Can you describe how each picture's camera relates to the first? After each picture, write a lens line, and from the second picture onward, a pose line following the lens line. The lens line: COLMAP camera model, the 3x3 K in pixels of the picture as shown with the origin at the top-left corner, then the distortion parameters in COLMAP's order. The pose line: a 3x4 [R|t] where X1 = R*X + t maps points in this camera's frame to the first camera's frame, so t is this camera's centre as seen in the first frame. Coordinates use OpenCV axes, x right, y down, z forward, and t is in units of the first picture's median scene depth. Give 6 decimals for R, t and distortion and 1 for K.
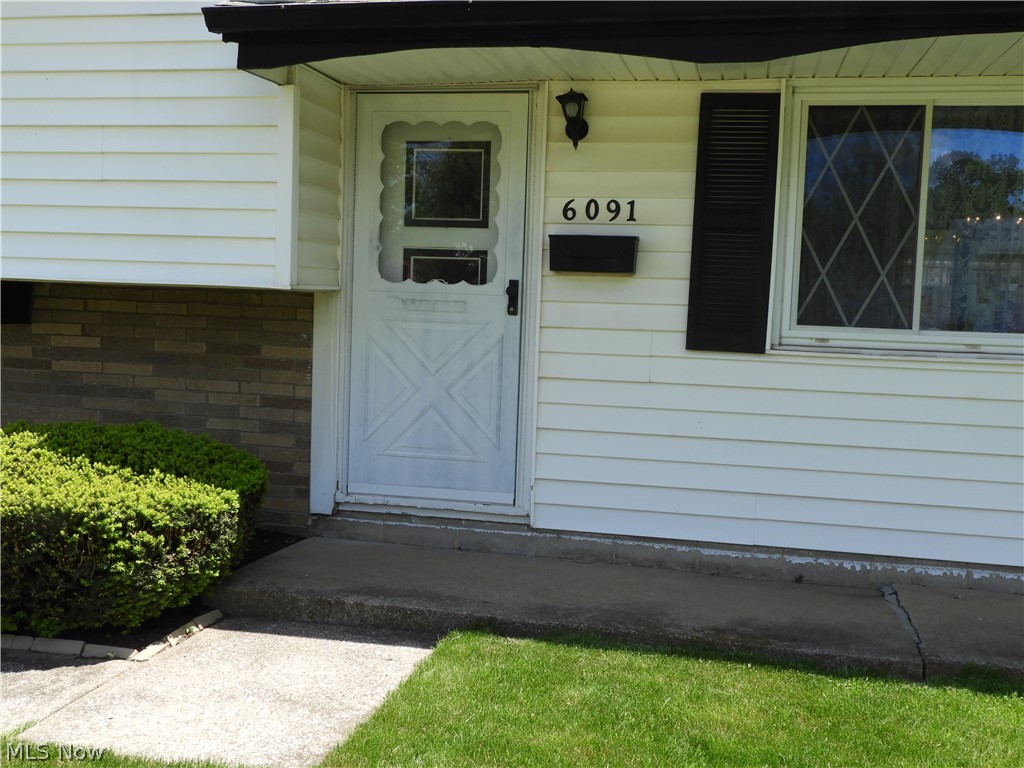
lens RADIAL K [[1072.6, 0, 512.0], [0, 1072.6, 384.0], [0, 0, 1]] dist [0.000572, -0.008240]
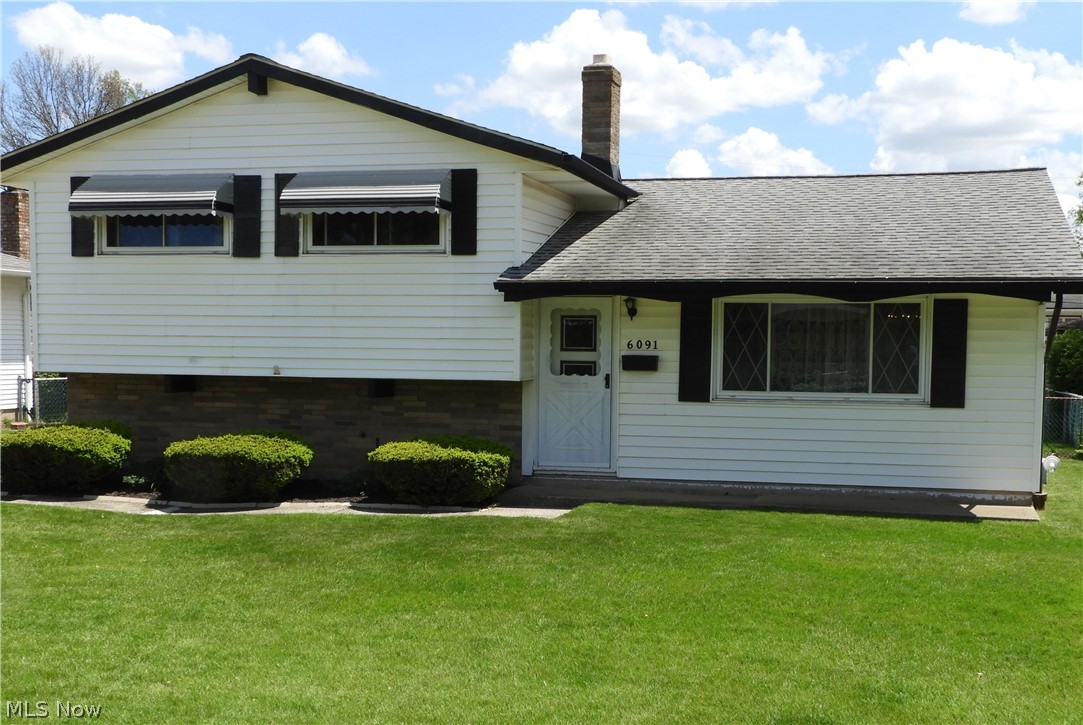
lens RADIAL K [[1341.0, 0, 544.7], [0, 1341.0, 446.0], [0, 0, 1]] dist [0.011175, 0.028943]
pose [[0.998705, -0.021272, -0.046213, -0.003705], [0.021215, 0.999773, -0.001730, 0.067070], [0.046240, 0.000748, 0.998930, -2.012627]]
